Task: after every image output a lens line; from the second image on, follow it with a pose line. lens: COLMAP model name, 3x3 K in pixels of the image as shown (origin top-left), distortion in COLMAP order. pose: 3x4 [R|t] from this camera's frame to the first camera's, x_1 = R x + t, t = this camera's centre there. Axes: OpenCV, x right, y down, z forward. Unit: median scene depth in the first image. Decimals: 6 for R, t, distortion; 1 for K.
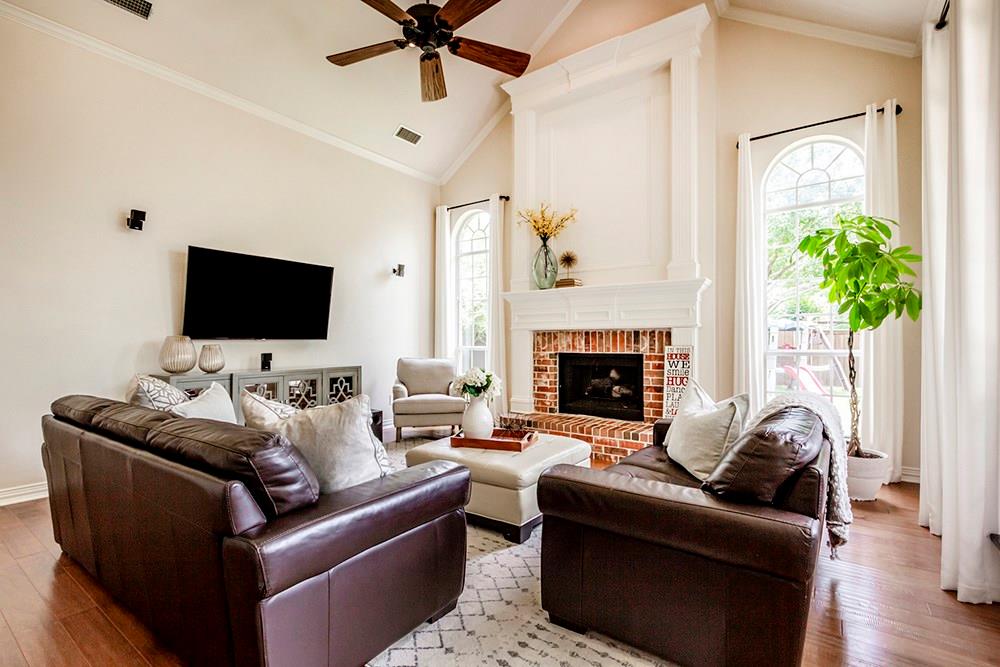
lens RADIAL K [[461.4, 0, 498.2], [0, 461.4, 336.1], [0, 0, 1]] dist [0.000061, -0.002207]
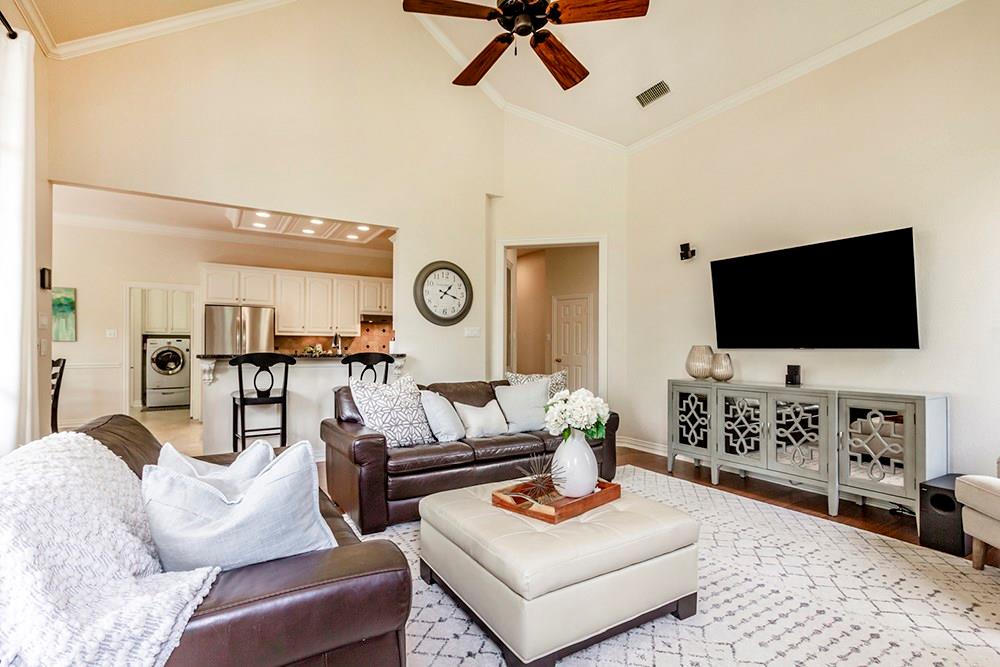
lens RADIAL K [[461.4, 0, 490.3], [0, 461.4, 349.7], [0, 0, 1]] dist [0.000061, -0.002207]
pose [[-0.394524, -0.003972, -0.918877, 0.436864], [-0.002374, 0.999992, -0.003303, 0.011914], [0.918882, 0.000879, -0.394531, 0.780226]]
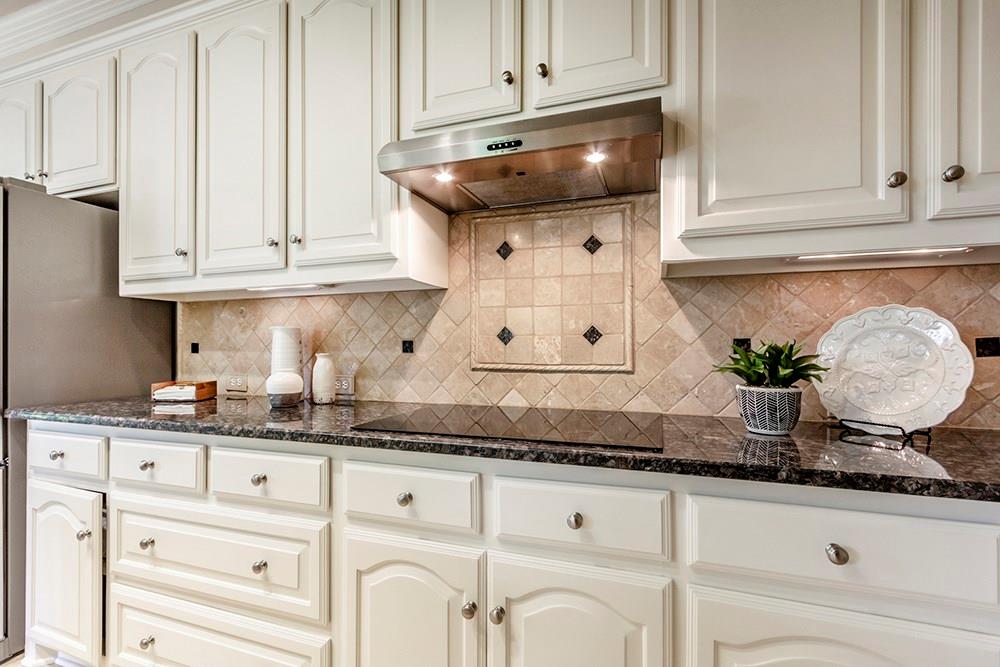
lens RADIAL K [[461.4, 0, 511.3], [0, 461.4, 345.2], [0, 0, 1]] dist [0.000061, -0.002207]
pose [[-0.965217, 0.006541, -0.261367, -1.009533], [0.010089, 0.999874, -0.012235, 0.005661], [0.261254, -0.014446, -0.965162, -0.075040]]
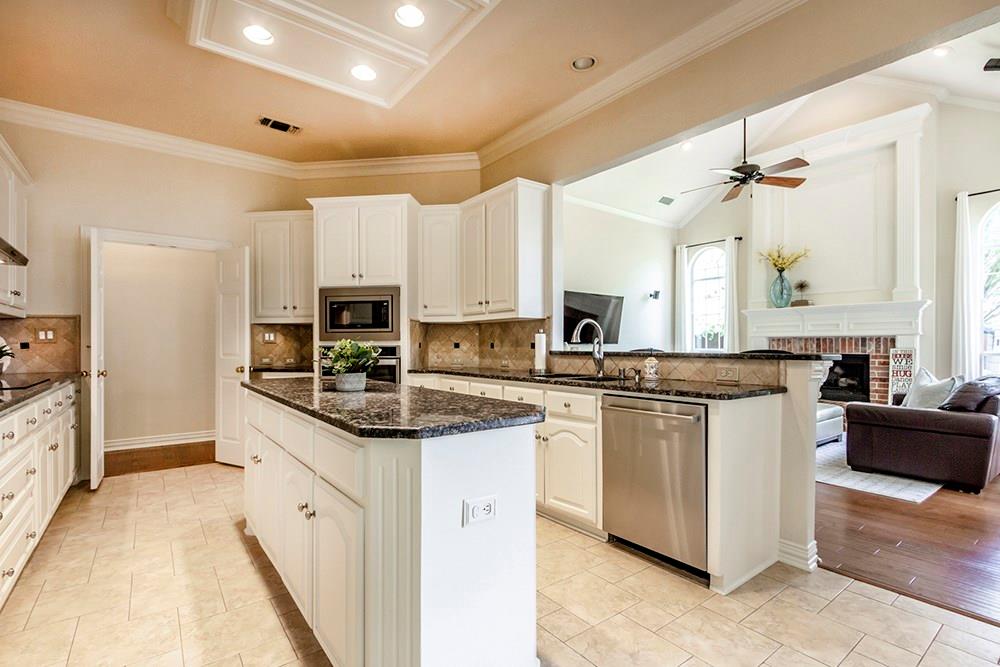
lens RADIAL K [[461.4, 0, 488.1], [0, 461.4, 344.0], [0, 0, 1]] dist [0.000061, -0.002207]
pose [[0.951790, 0.002134, -0.306743, -0.344721], [0.000100, 0.999974, 0.007268, -0.002343], [0.306750, -0.006949, 0.951765, -0.653583]]
